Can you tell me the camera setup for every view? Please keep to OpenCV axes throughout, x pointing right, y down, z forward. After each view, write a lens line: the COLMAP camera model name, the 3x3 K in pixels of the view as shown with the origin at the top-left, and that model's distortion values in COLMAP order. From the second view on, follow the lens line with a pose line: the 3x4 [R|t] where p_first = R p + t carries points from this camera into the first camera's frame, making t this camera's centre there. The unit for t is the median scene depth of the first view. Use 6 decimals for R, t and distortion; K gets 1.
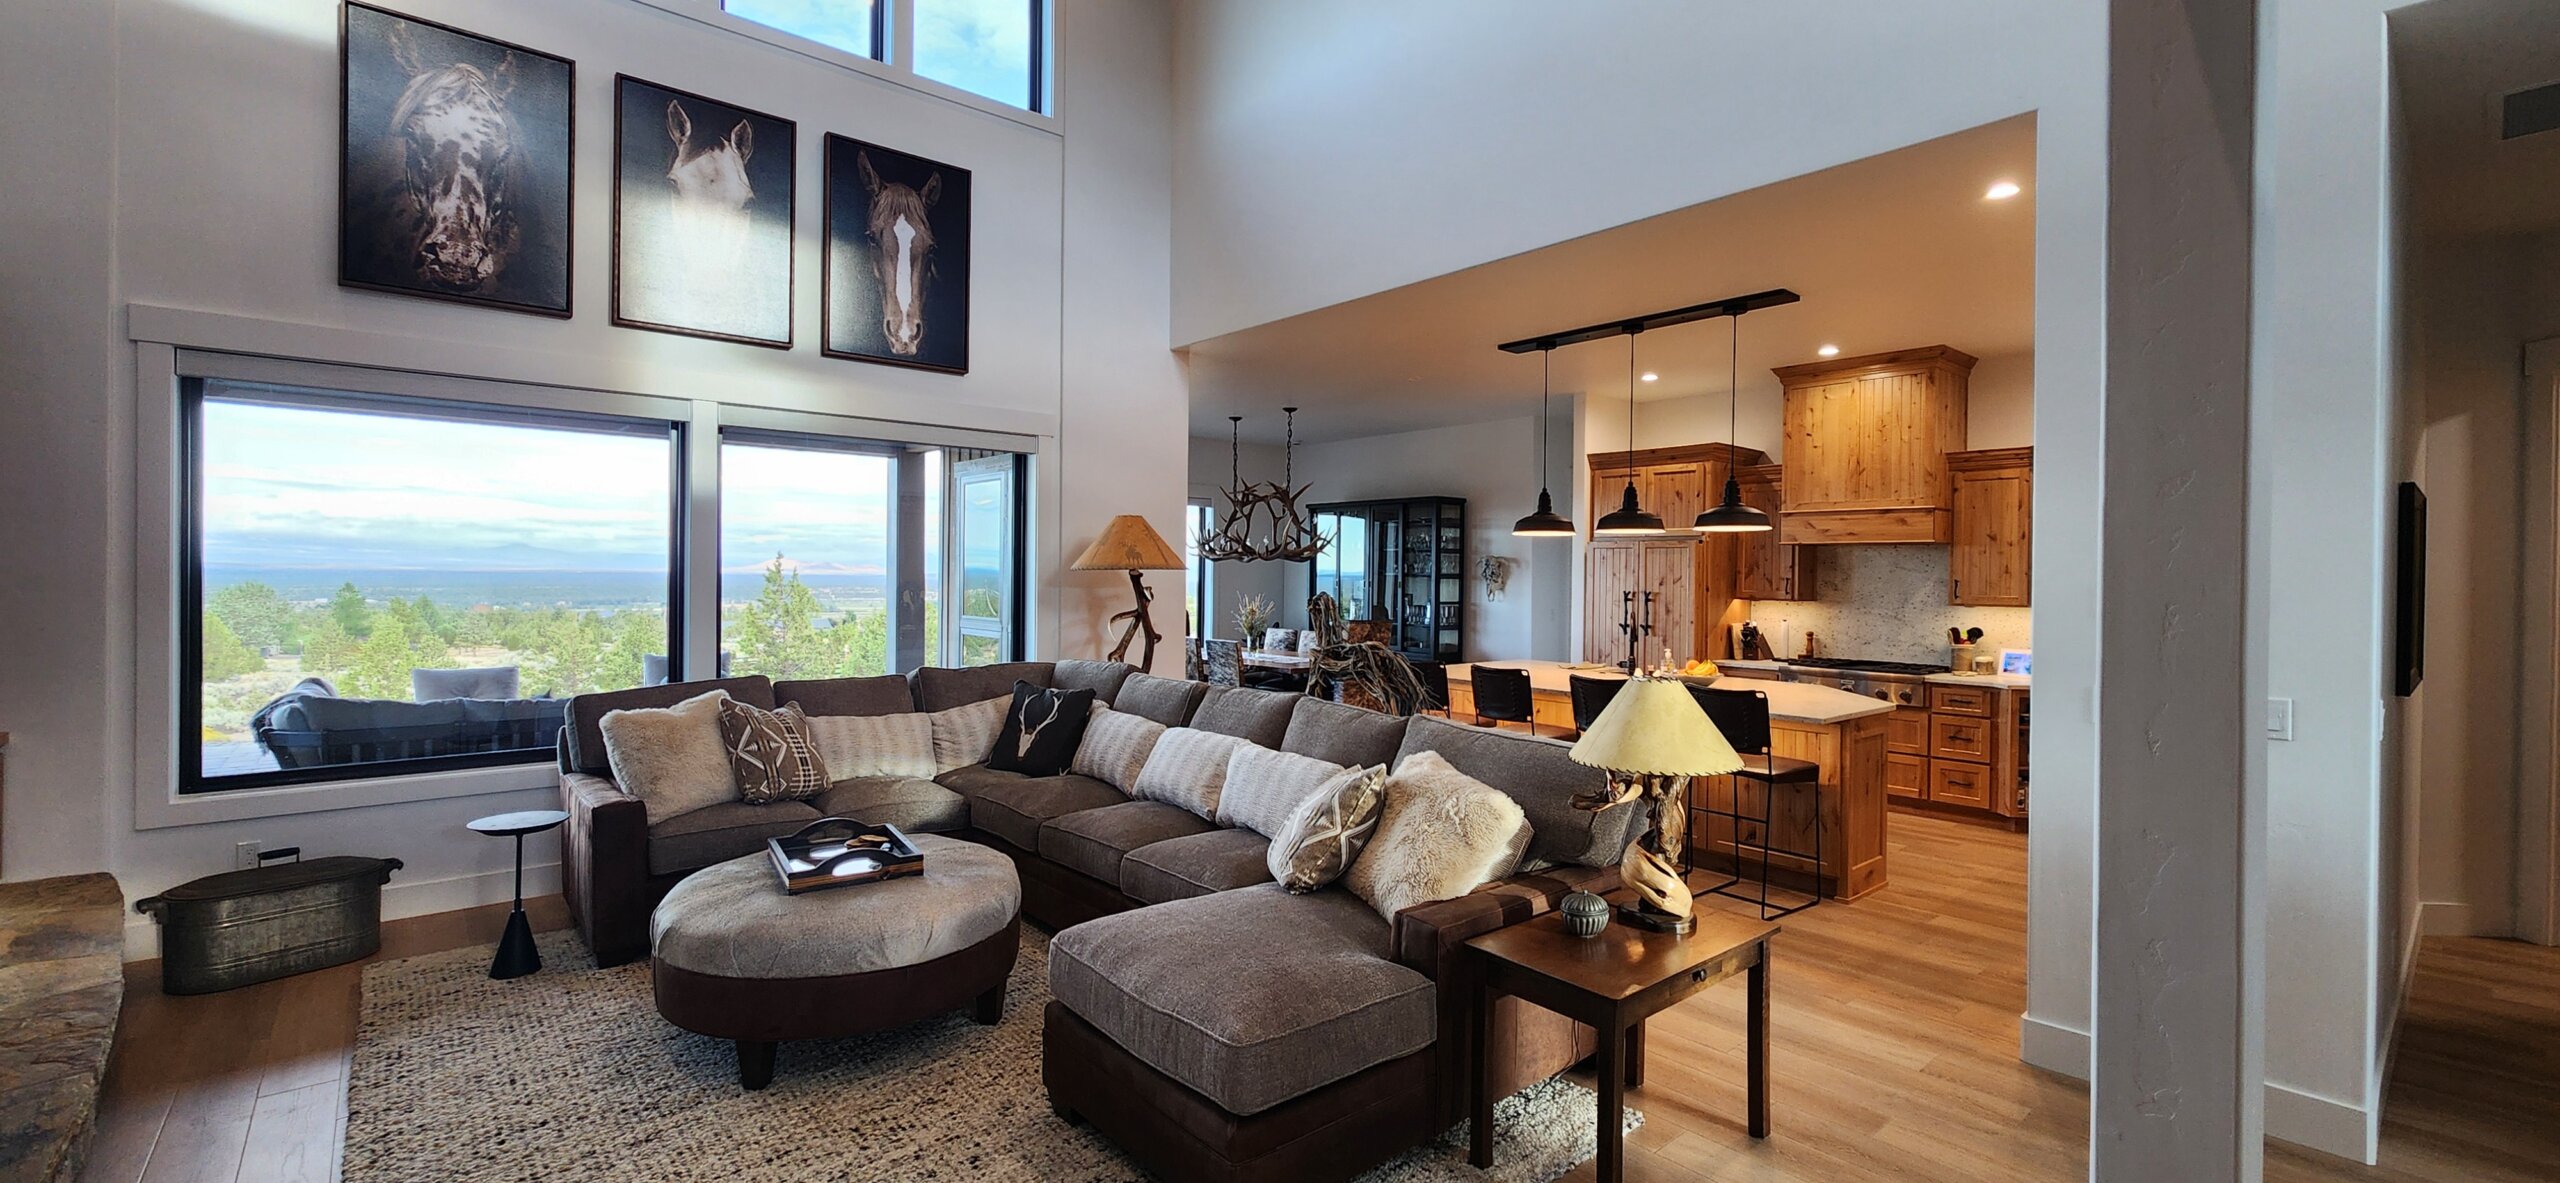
lens RADIAL K [[1035.1, 0, 1283.0], [0, 1035.1, 576.2], [0, 0, 1]] dist [0.001968, 0.000483]
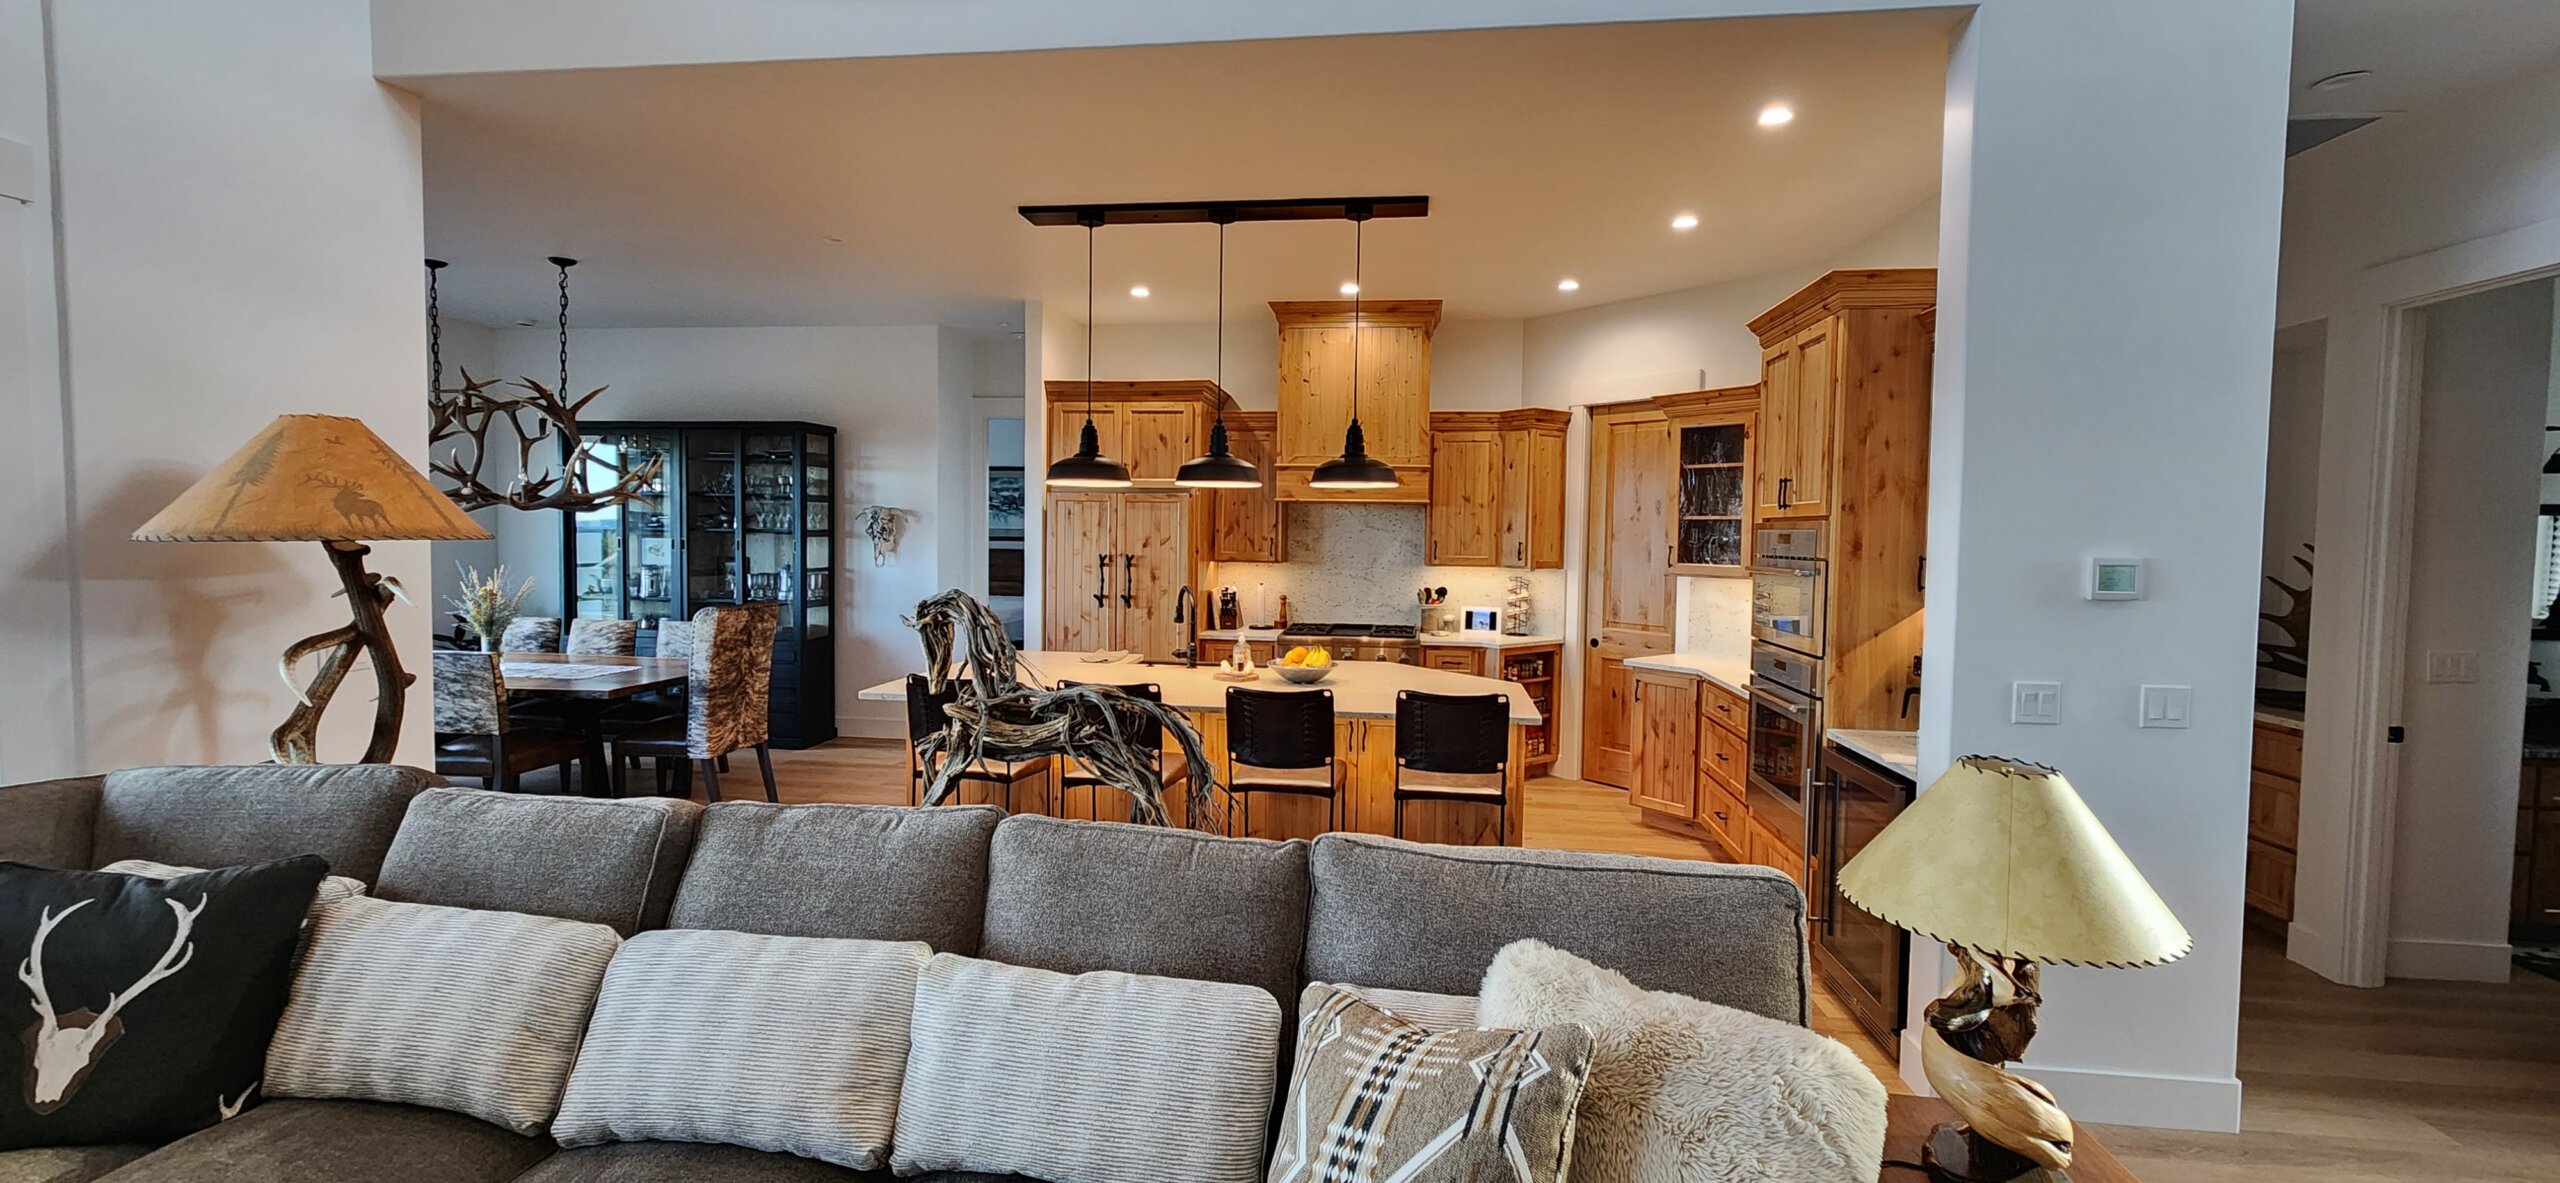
lens RADIAL K [[1035.1, 0, 1283.0], [0, 1035.1, 576.2], [0, 0, 1]] dist [0.001968, 0.000483]
pose [[0.741219, -0.032182, 0.670492, -0.112718], [-0.003788, 0.998634, 0.052120, -0.011716], [-0.671253, -0.041172, 0.740084, 0.307732]]
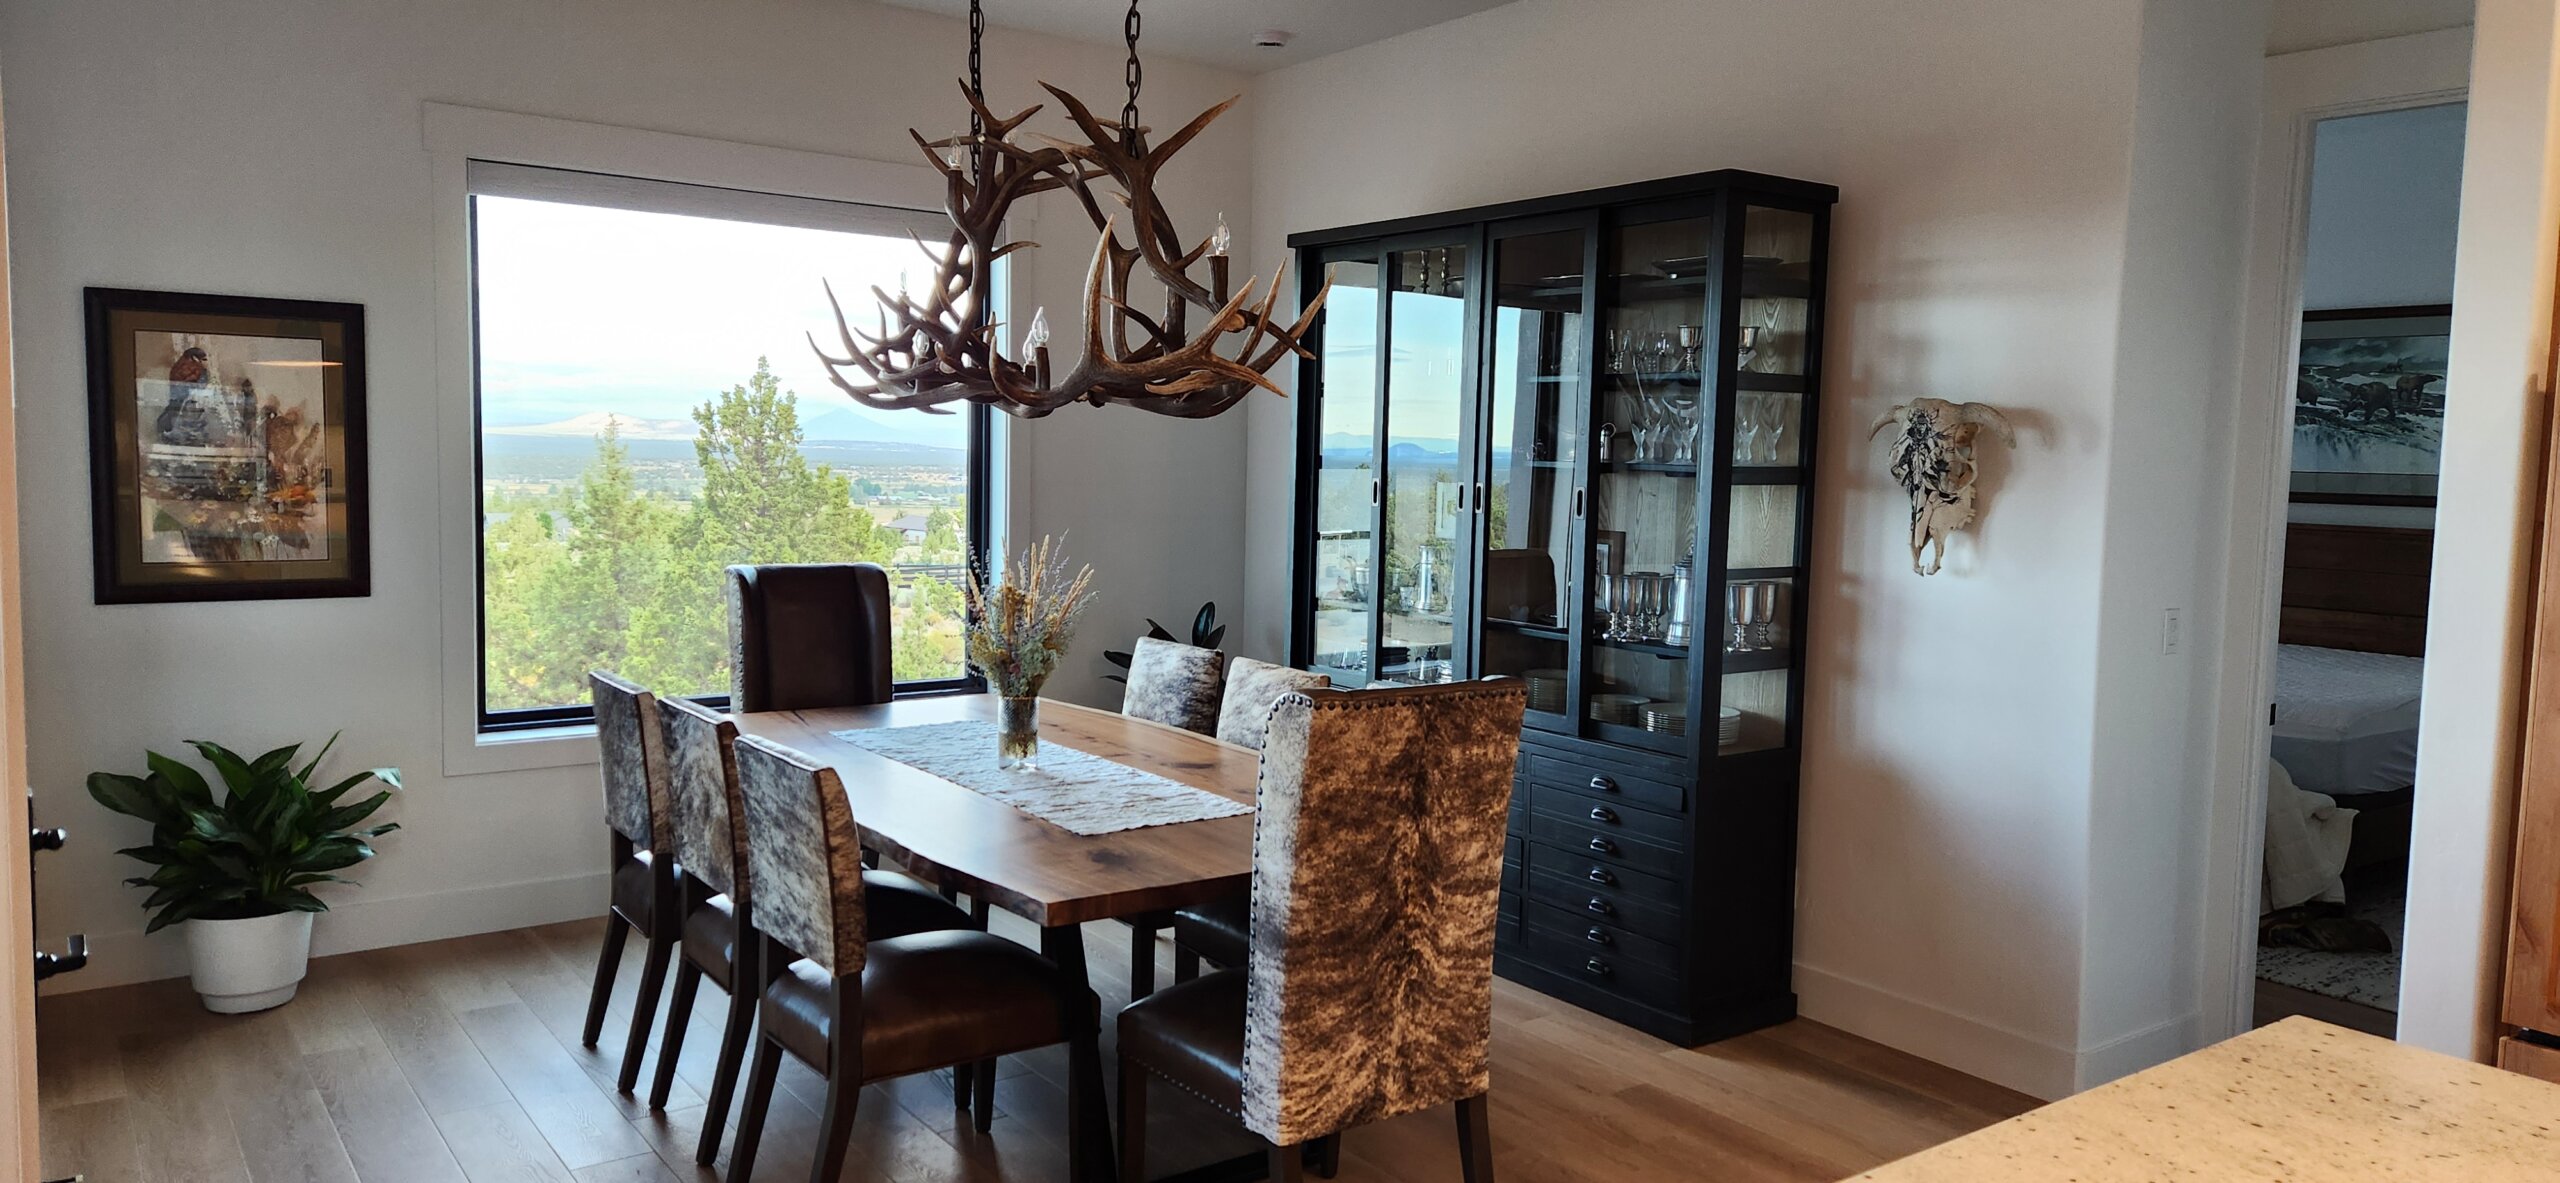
lens RADIAL K [[1694.5, 0, 1277.5], [0, 1694.5, 567.2], [0, 0, 1]] dist [0.154358, -0.308005]
pose [[0.996781, 0.017193, -0.078308, 0.089192], [-0.011800, 0.997559, 0.068821, -0.007036], [0.079300, -0.067676, 0.994551, 0.700468]]
